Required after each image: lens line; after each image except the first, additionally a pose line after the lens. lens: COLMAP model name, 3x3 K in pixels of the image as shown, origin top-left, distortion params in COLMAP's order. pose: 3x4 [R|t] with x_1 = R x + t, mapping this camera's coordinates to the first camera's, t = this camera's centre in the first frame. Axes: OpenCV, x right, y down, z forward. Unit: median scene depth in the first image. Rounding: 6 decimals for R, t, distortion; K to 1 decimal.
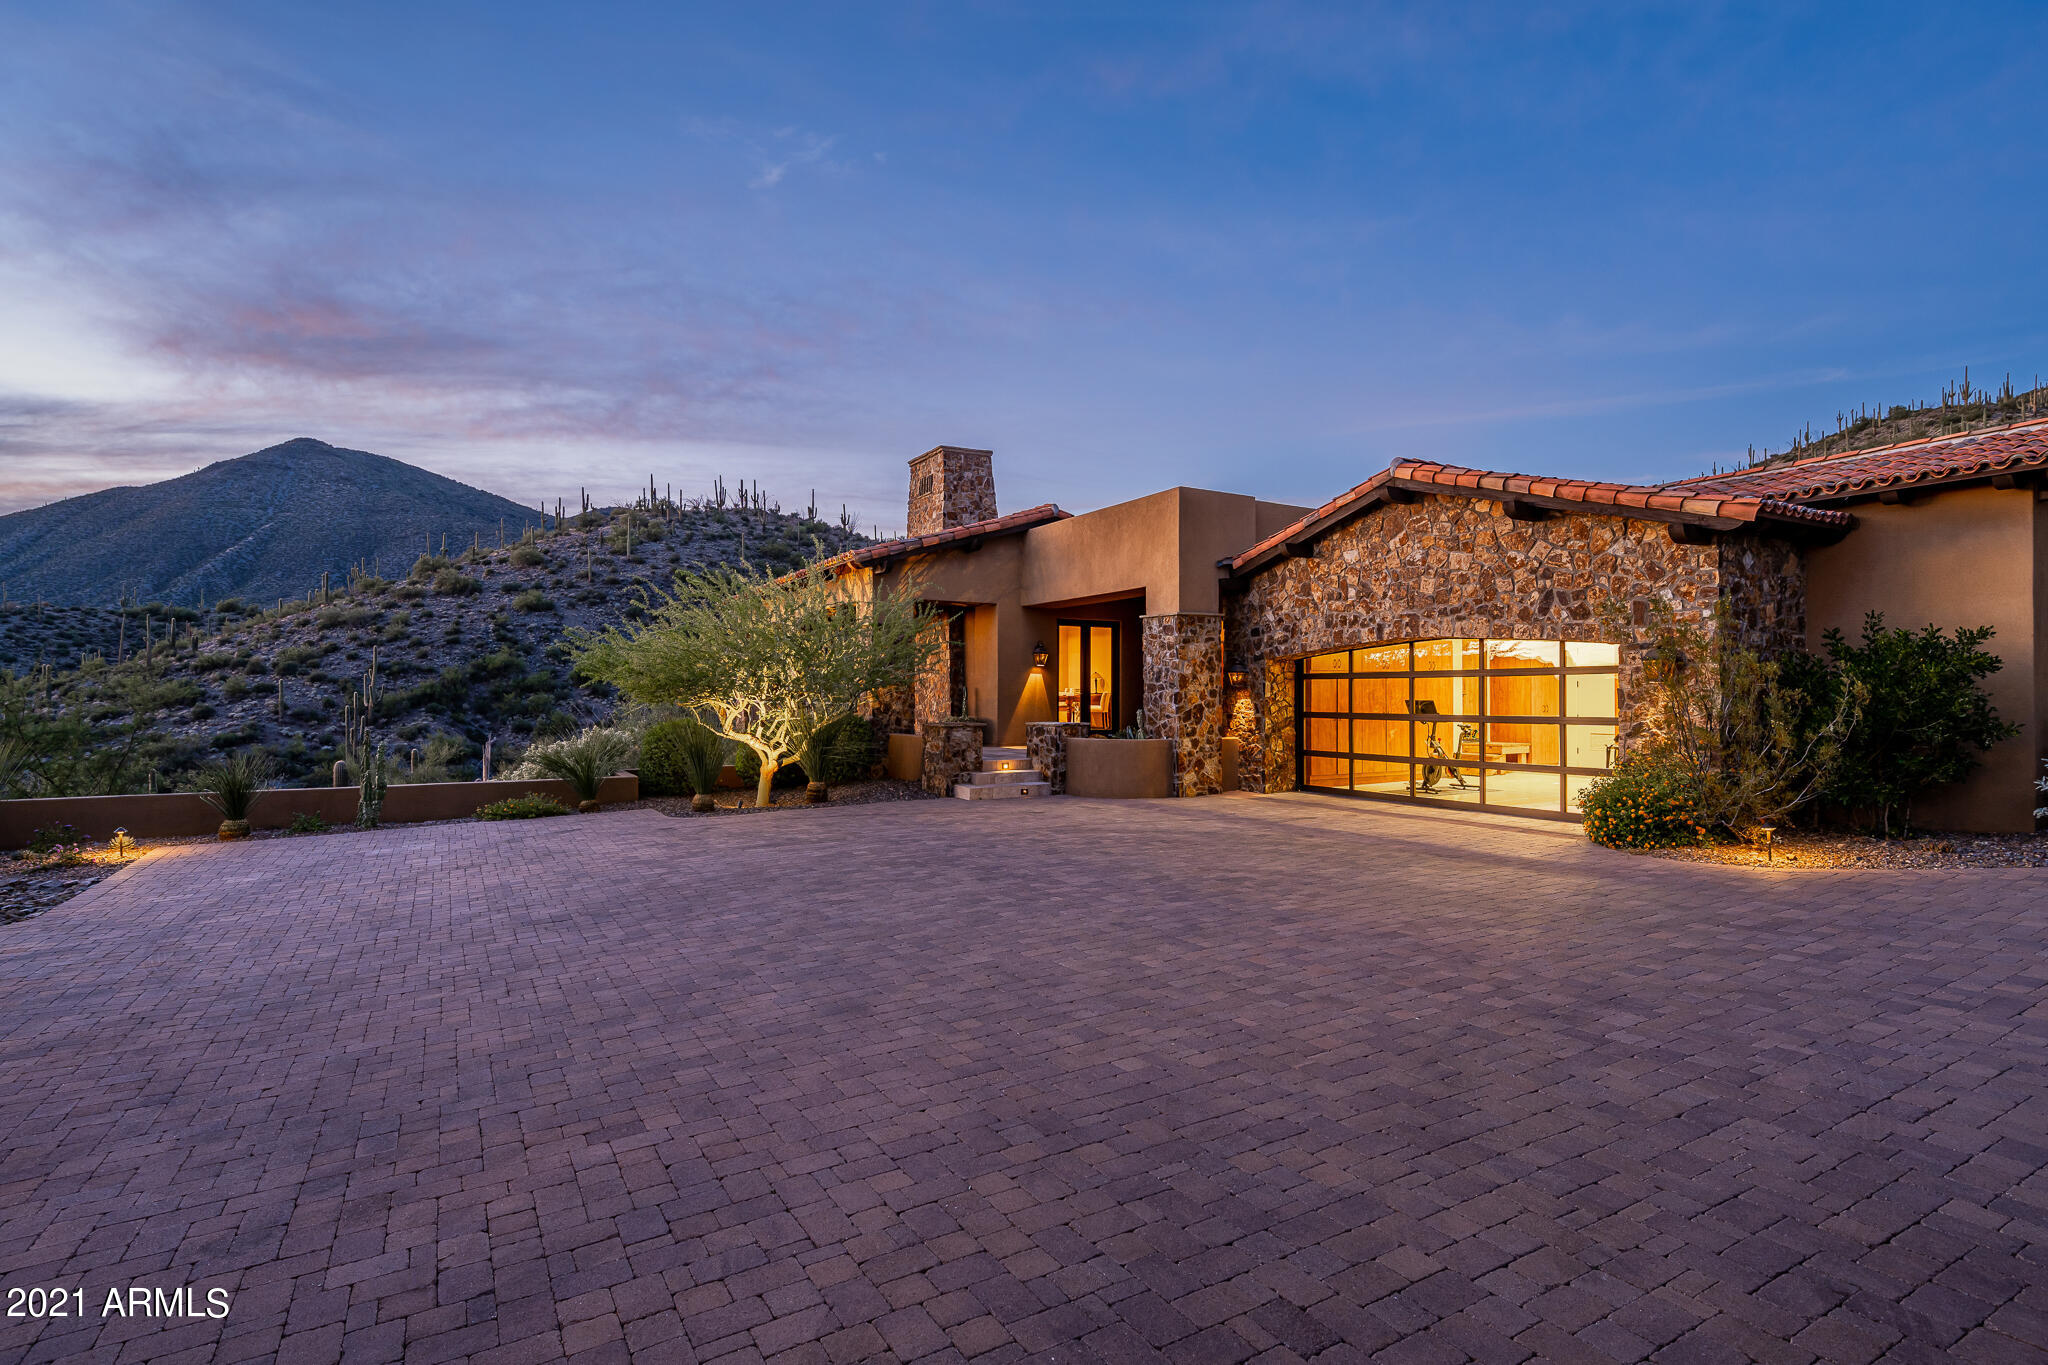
lens RADIAL K [[993.1, 0, 1024.0], [0, 993.1, 682.5], [0, 0, 1]] dist [0.000772, 0.000592]
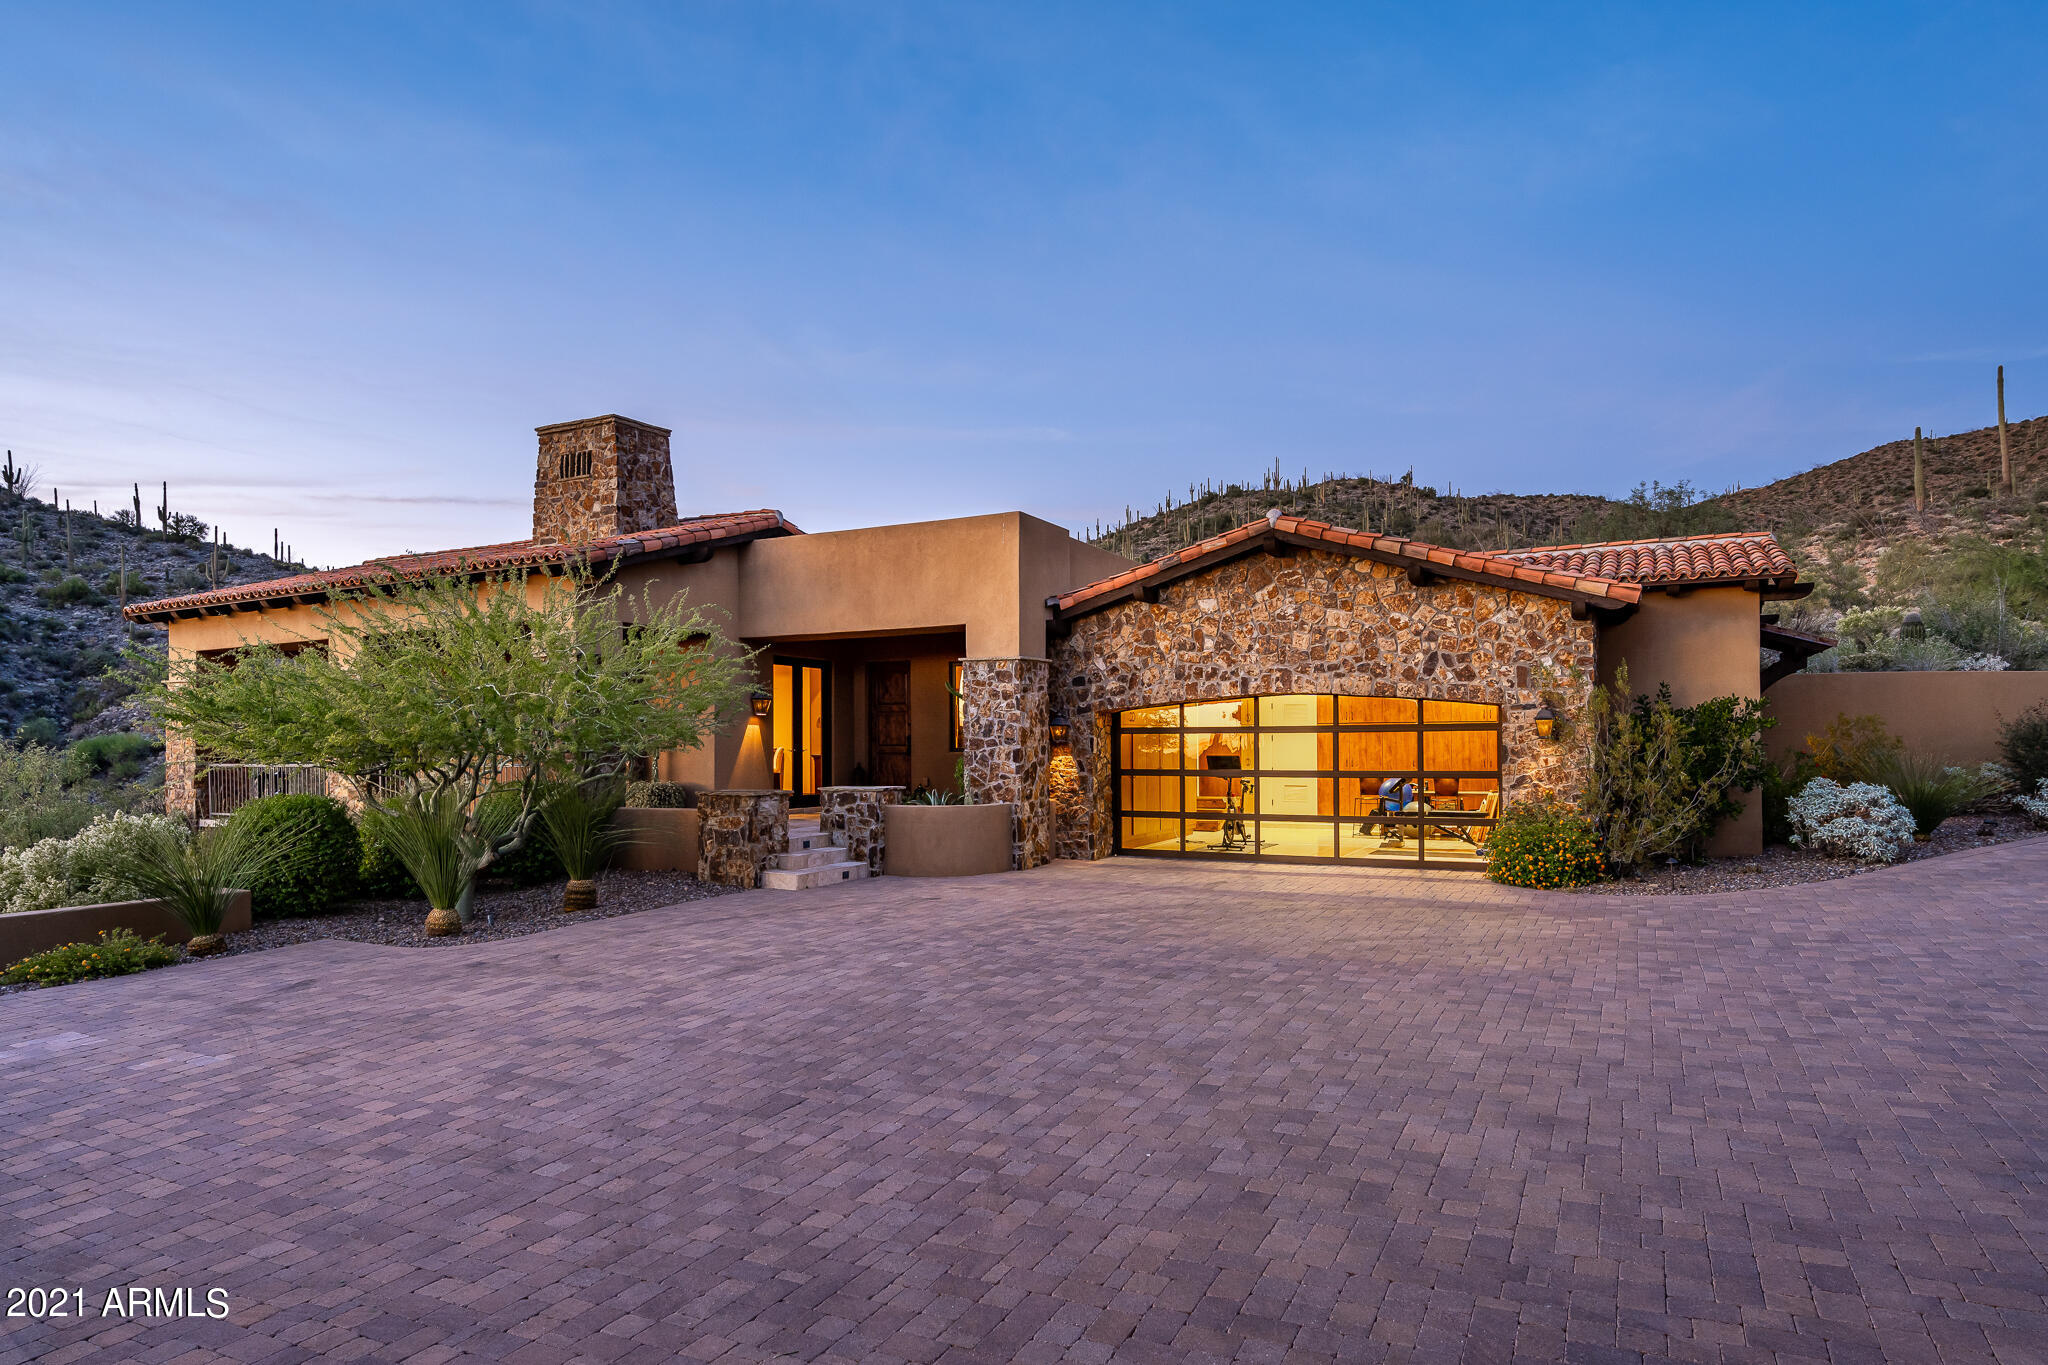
lens RADIAL K [[1180.1, 0, 1027.8], [0, 1180.1, 729.4], [0, 0, 1]] dist [0.001175, 0.000833]
pose [[0.843149, 0.003375, 0.537670, -0.390905], [-0.002447, 0.999994, -0.002439, -0.004632], [-0.537675, 0.000740, 0.843152, 0.128419]]
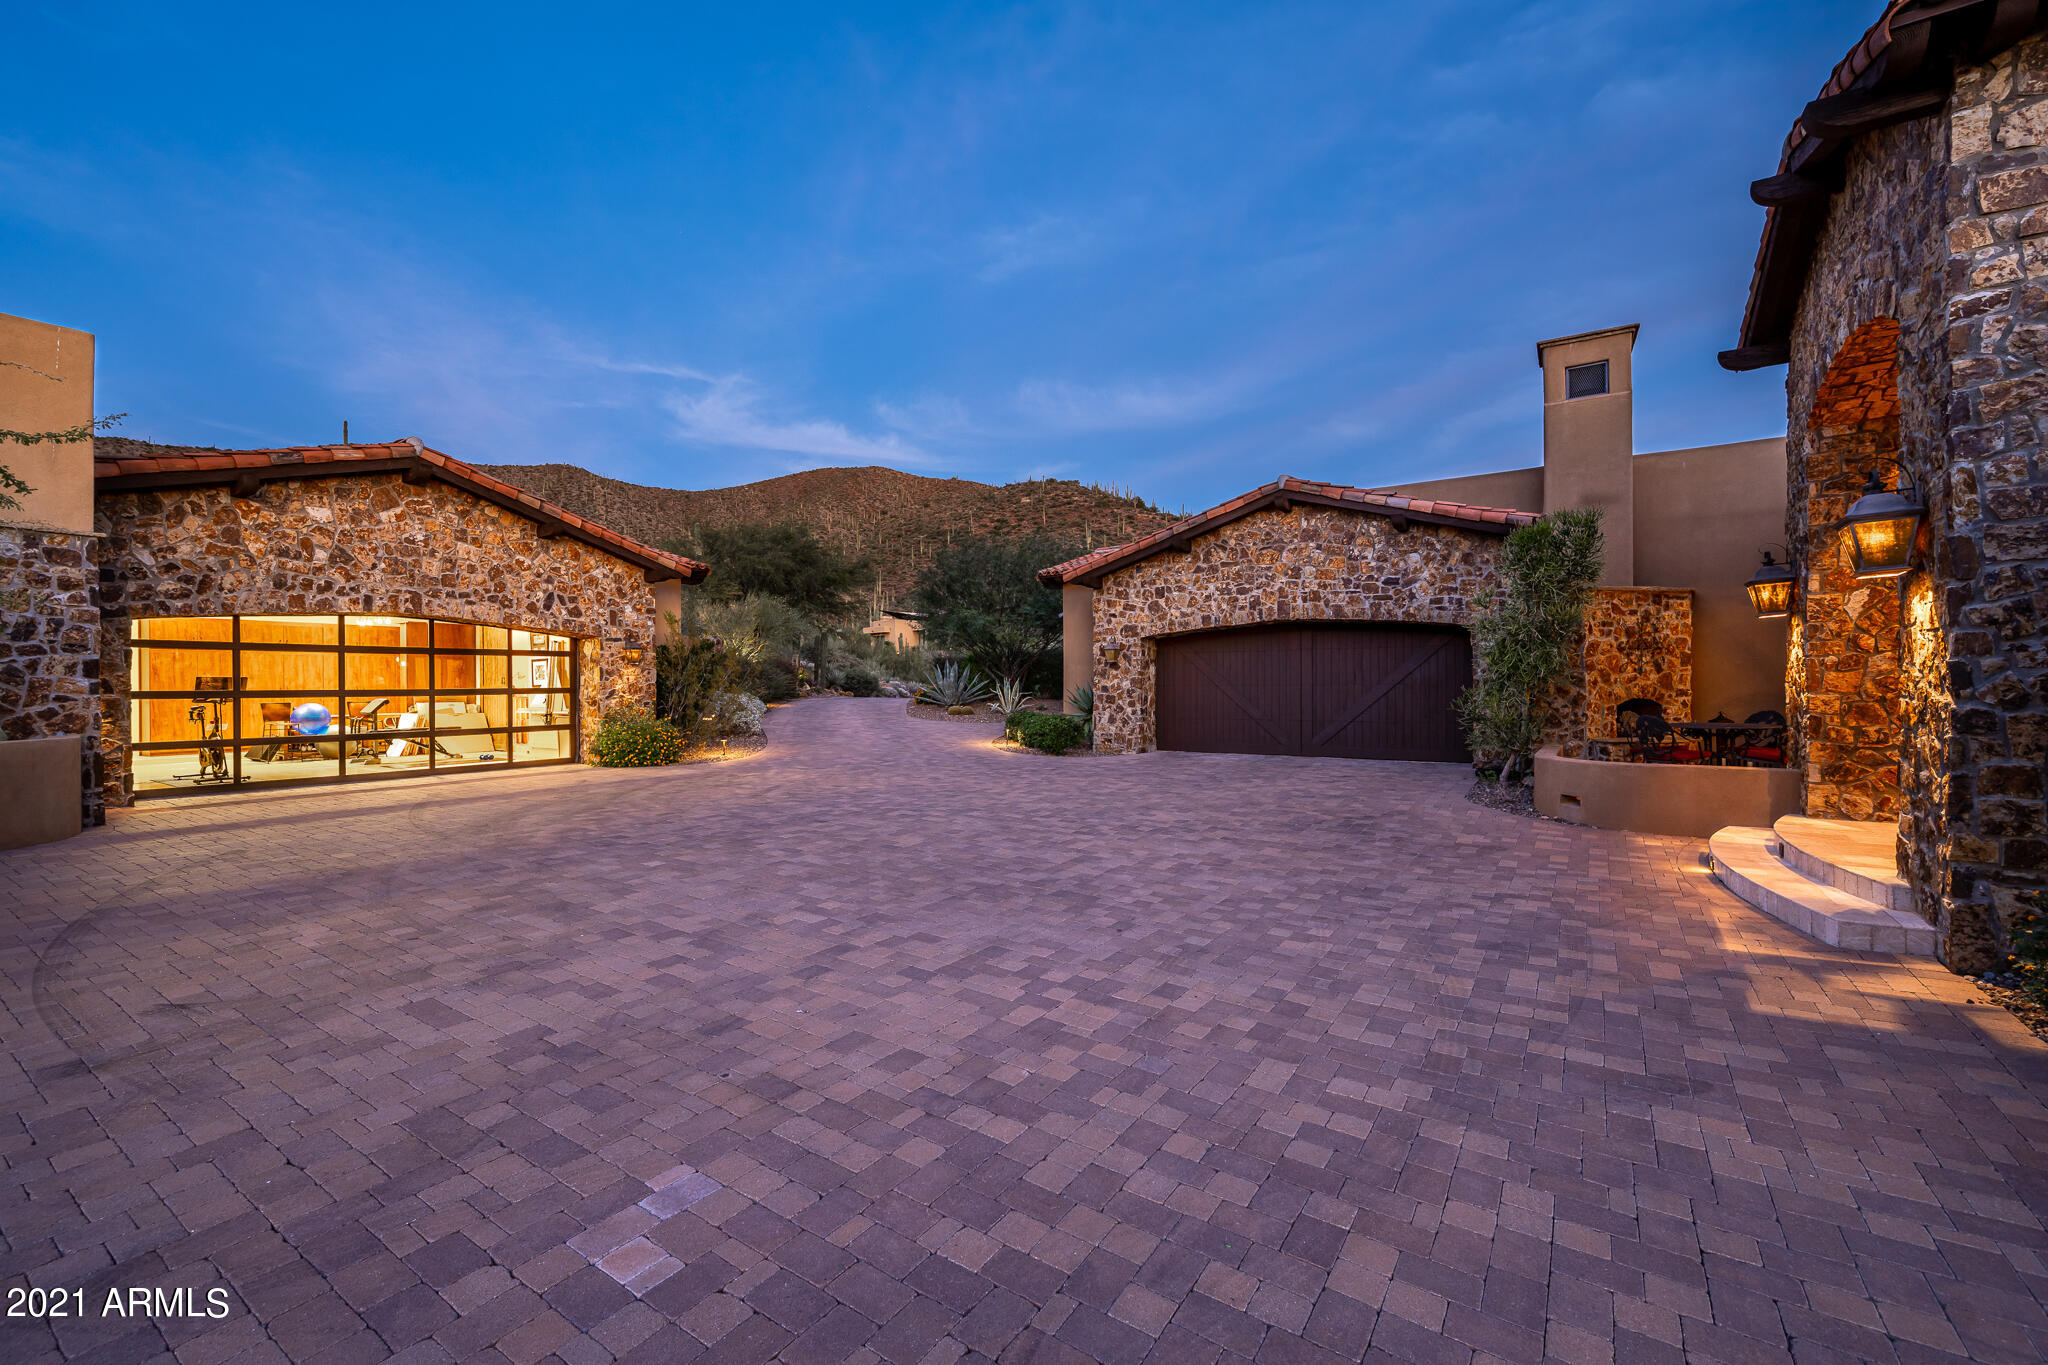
lens RADIAL K [[854.5, 0, 1024.0], [0, 854.5, 682.5], [0, 0, 1]] dist [-0.000371, -0.000115]
pose [[-0.438766, 0.006640, 0.898577, -0.591198], [-0.002291, 0.999961, -0.008508, 0.027663], [-0.898598, -0.005792, -0.438734, 0.706526]]
